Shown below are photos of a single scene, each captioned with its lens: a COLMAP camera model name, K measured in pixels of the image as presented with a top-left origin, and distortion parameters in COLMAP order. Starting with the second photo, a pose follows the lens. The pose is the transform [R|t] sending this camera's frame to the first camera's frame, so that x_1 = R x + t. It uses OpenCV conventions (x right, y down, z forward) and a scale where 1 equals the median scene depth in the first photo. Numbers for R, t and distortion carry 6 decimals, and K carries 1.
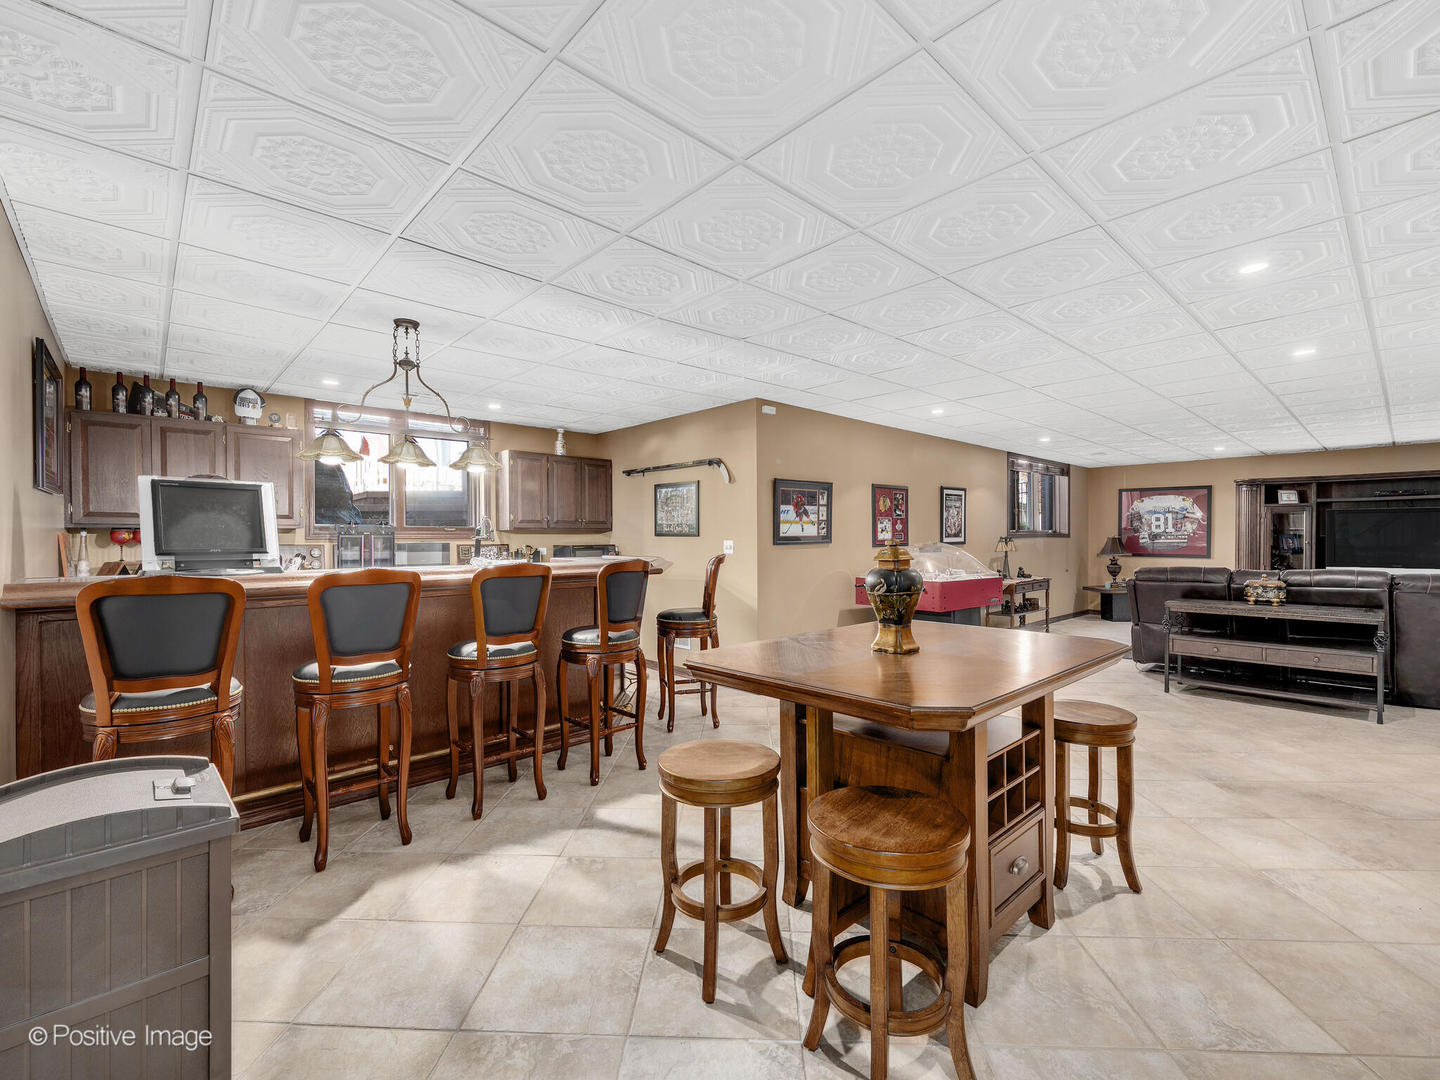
lens RADIAL K [[638.2, 0, 728.1], [0, 638.2, 540.0], [0, 0, 1]] dist [-0.003261, -0.000607]
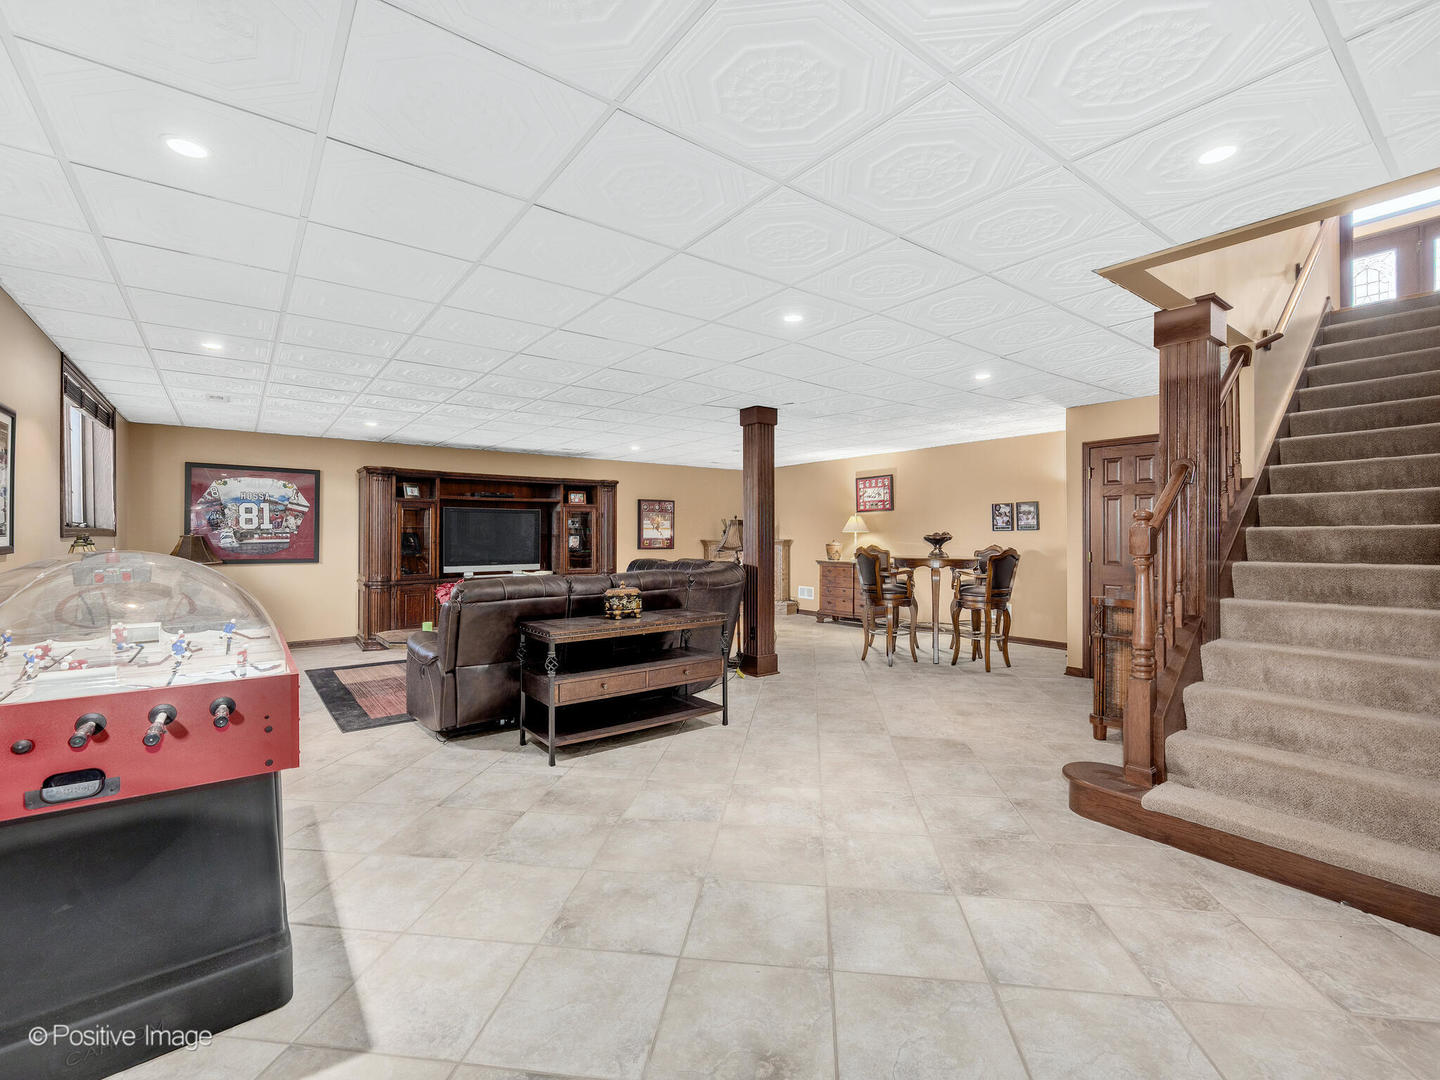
lens RADIAL K [[638.2, 0, 721.3], [0, 638.2, 541.4], [0, 0, 1]] dist [-0.003261, -0.000607]
pose [[0.097623, -0.007981, 0.995191, 0.026524], [0.004955, 0.999959, 0.007533, -0.001247], [-0.995211, 0.004196, 0.097659, 0.531507]]
